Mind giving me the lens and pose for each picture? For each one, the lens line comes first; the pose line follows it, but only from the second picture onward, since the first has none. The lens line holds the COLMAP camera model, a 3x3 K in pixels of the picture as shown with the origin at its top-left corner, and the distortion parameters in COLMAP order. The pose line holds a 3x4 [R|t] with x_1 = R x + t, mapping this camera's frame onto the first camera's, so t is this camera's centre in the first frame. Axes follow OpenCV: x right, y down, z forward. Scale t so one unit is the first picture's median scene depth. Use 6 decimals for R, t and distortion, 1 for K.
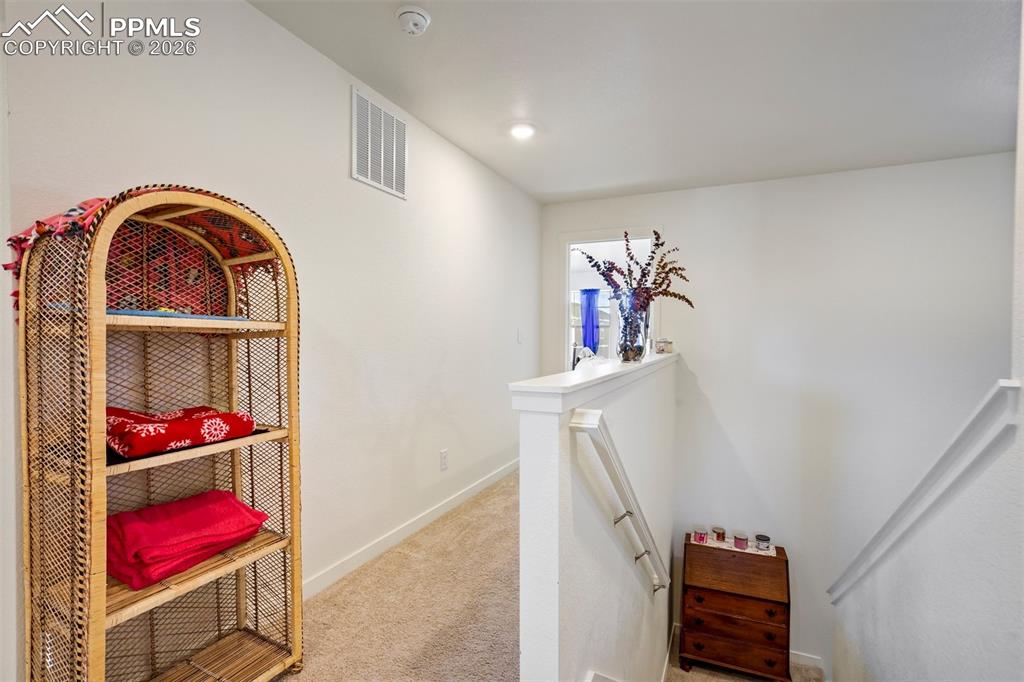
lens RADIAL K [[475.8, 0, 511.9], [0, 475.8, 341.8], [0, 0, 1]] dist [0.000312, 0.000000]
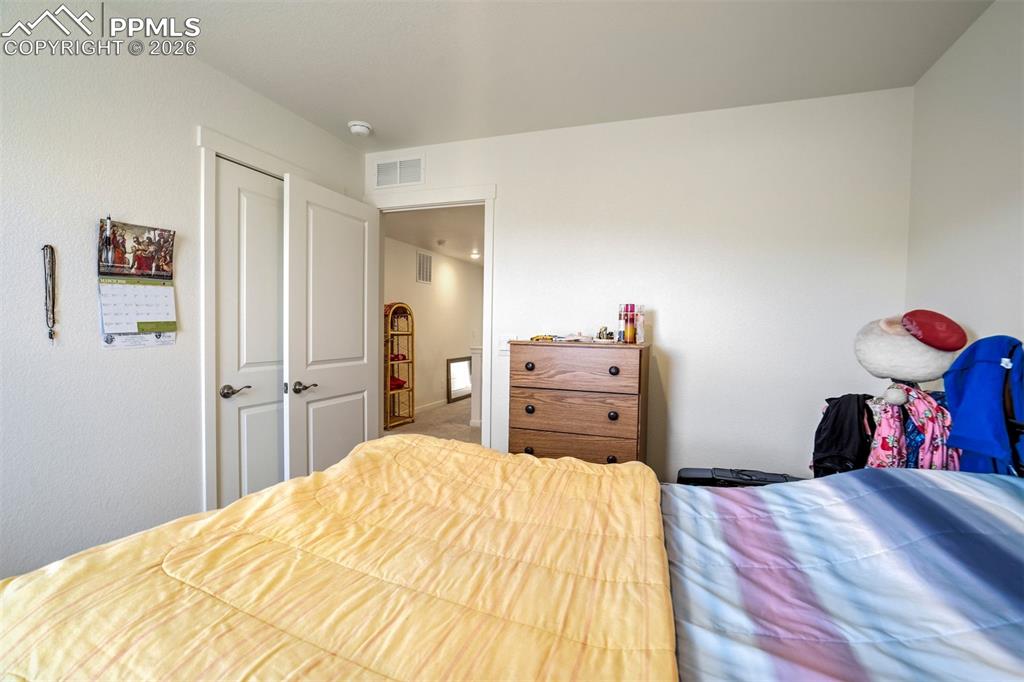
lens RADIAL K [[475.8, 0, 511.7], [0, 475.8, 340.4], [0, 0, 1]] dist [0.000312, 0.000000]
pose [[0.995743, 0.011723, 0.091423, -0.014221], [-0.012197, 0.999915, 0.004620, 0.001189], [-0.091361, -0.005716, 0.995801, -1.921226]]
